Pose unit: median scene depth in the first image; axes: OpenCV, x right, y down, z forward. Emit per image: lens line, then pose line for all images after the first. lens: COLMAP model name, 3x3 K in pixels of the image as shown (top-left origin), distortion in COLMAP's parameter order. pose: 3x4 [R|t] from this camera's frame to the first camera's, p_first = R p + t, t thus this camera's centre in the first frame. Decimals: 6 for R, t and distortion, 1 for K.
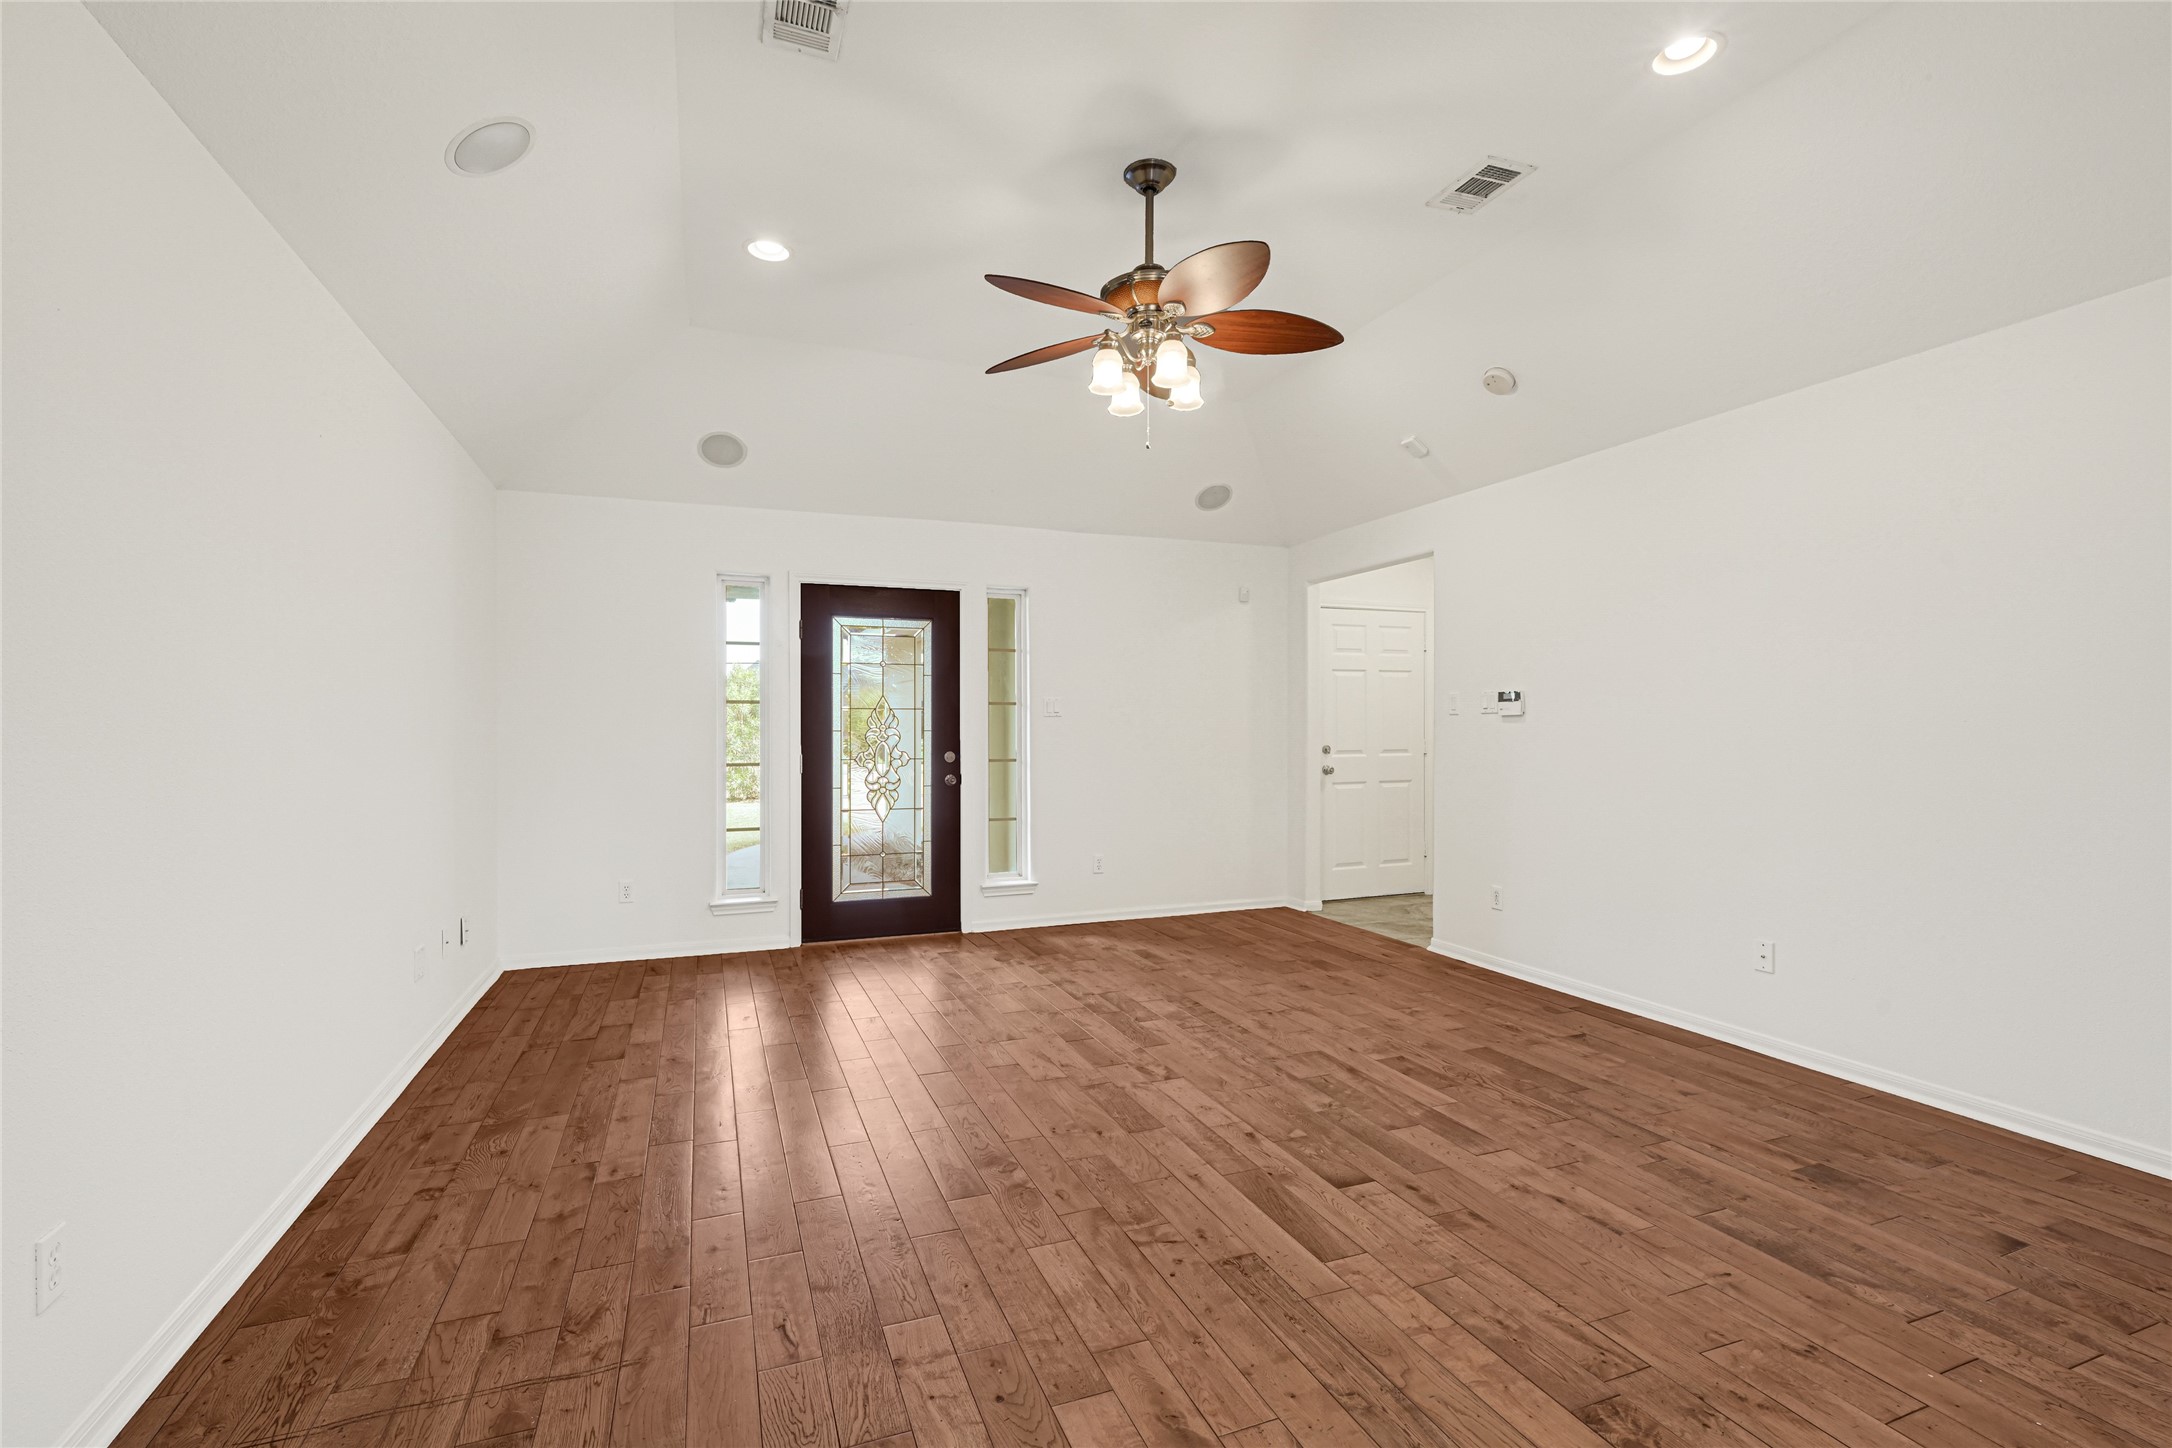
lens RADIAL K [[893.3, 0, 1075.1], [0, 893.3, 738.6], [0, 0, 1]] dist [-0.000475, 0.000047]
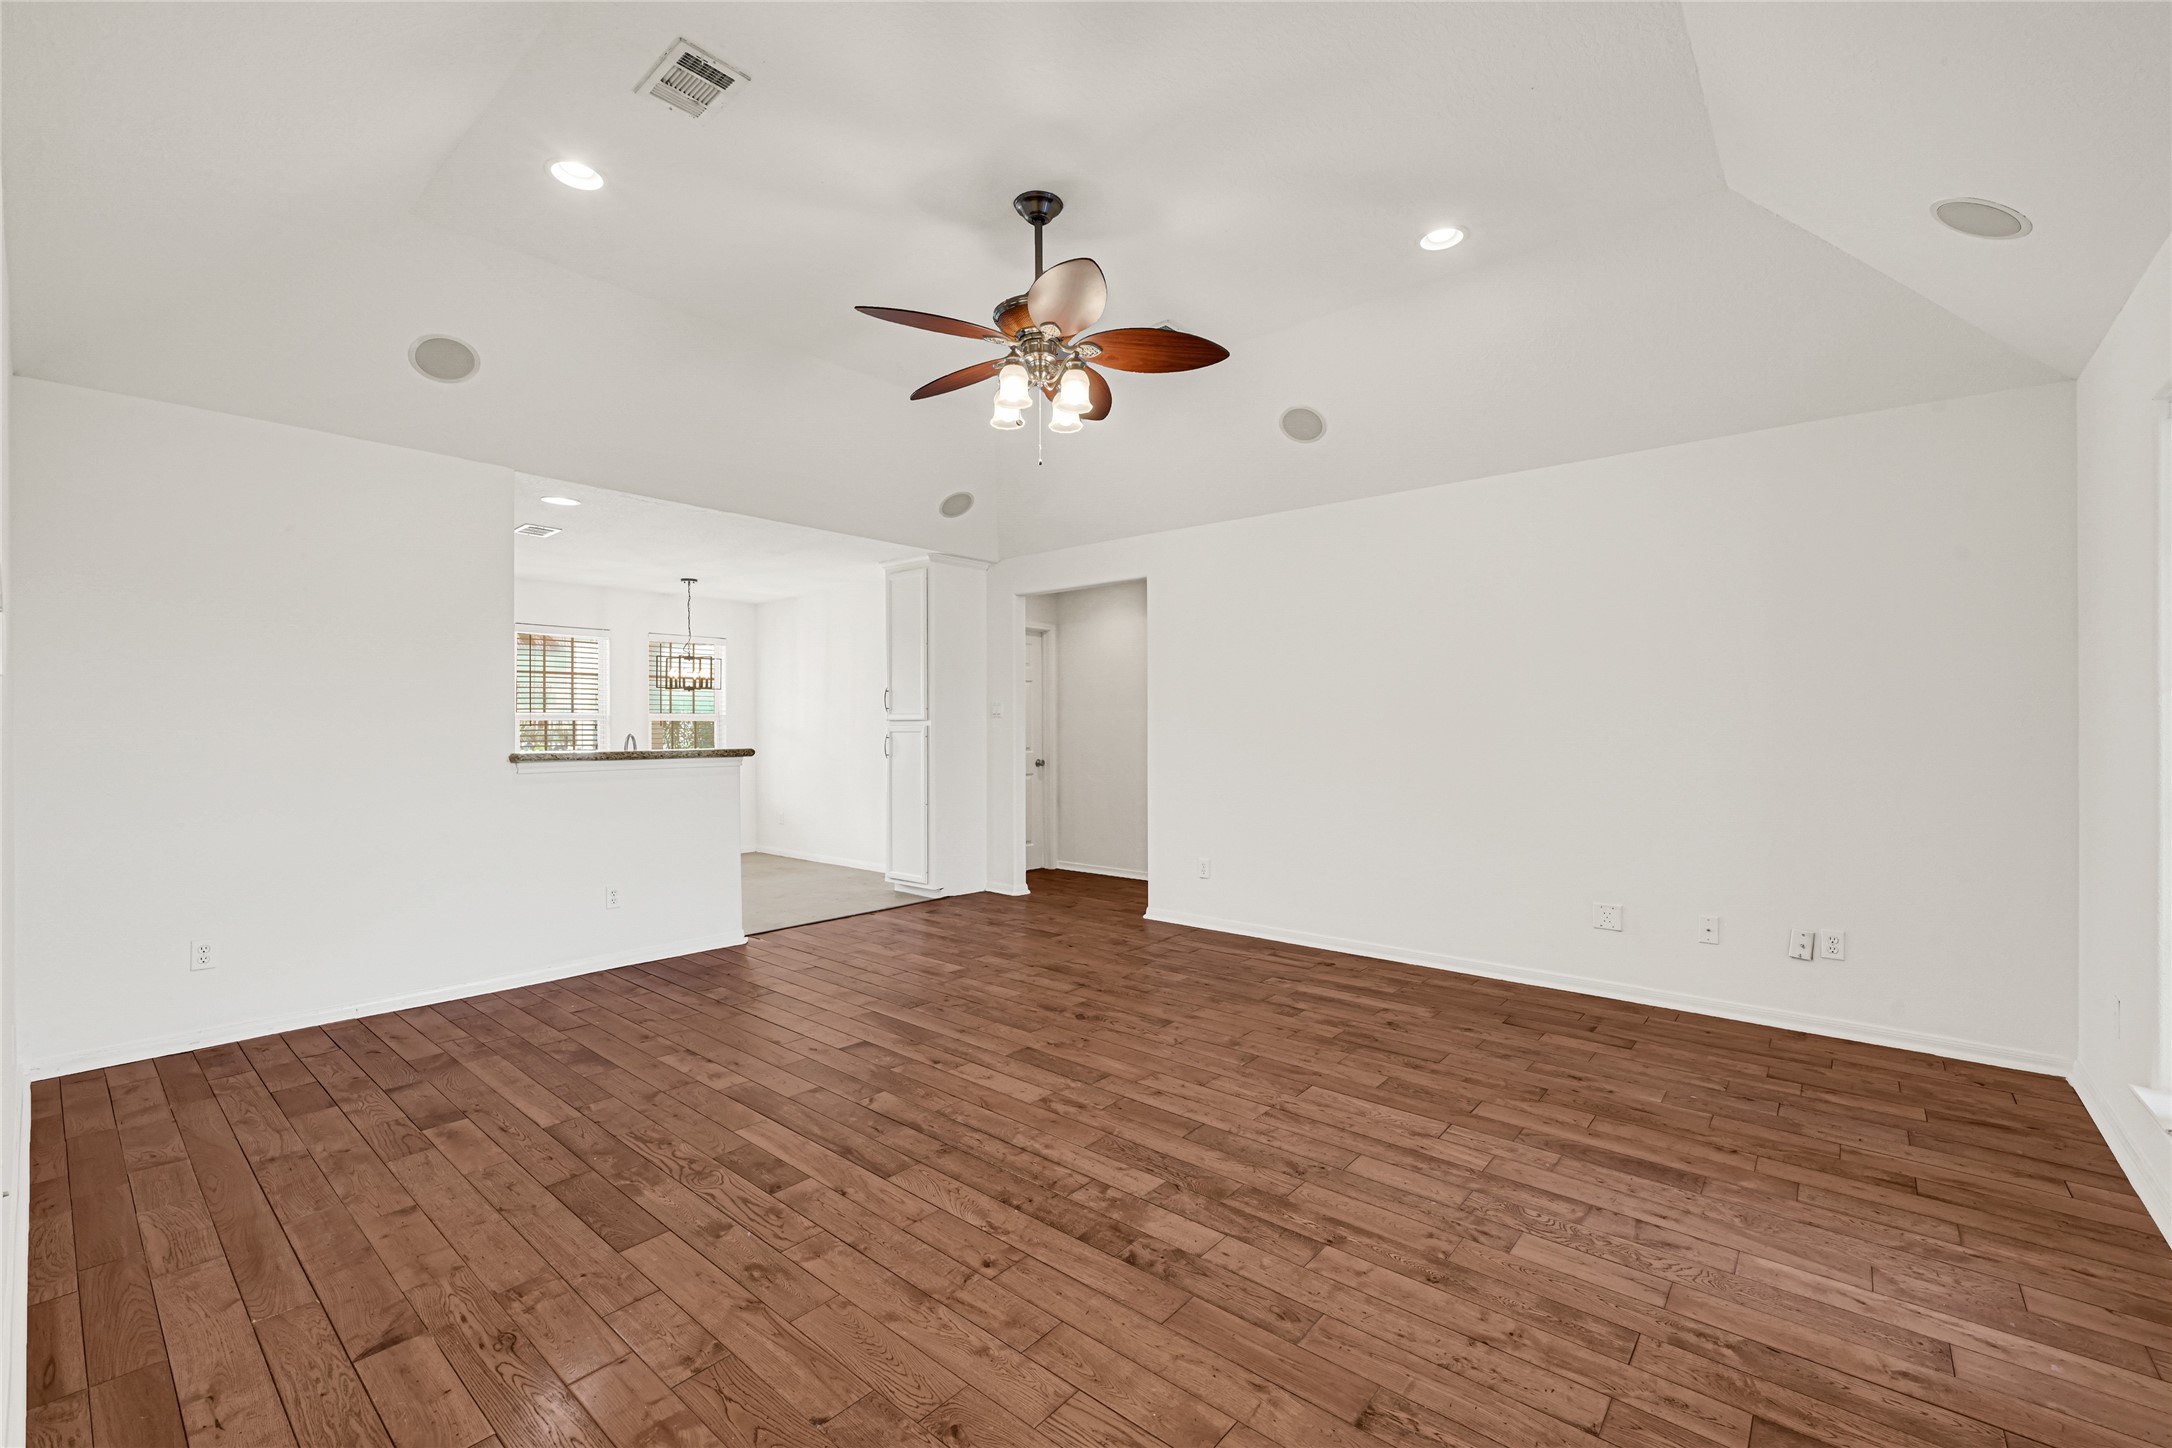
lens RADIAL K [[901.2, 0, 1079.1], [0, 901.2, 721.5], [0, 0, 1]] dist [0.000645, 0.000012]
pose [[-0.871314, 0.000456, -0.490725, 0.534964], [-0.002418, 0.999983, 0.005222, -0.020262], [0.490719, 0.005737, -0.871299, 1.843979]]
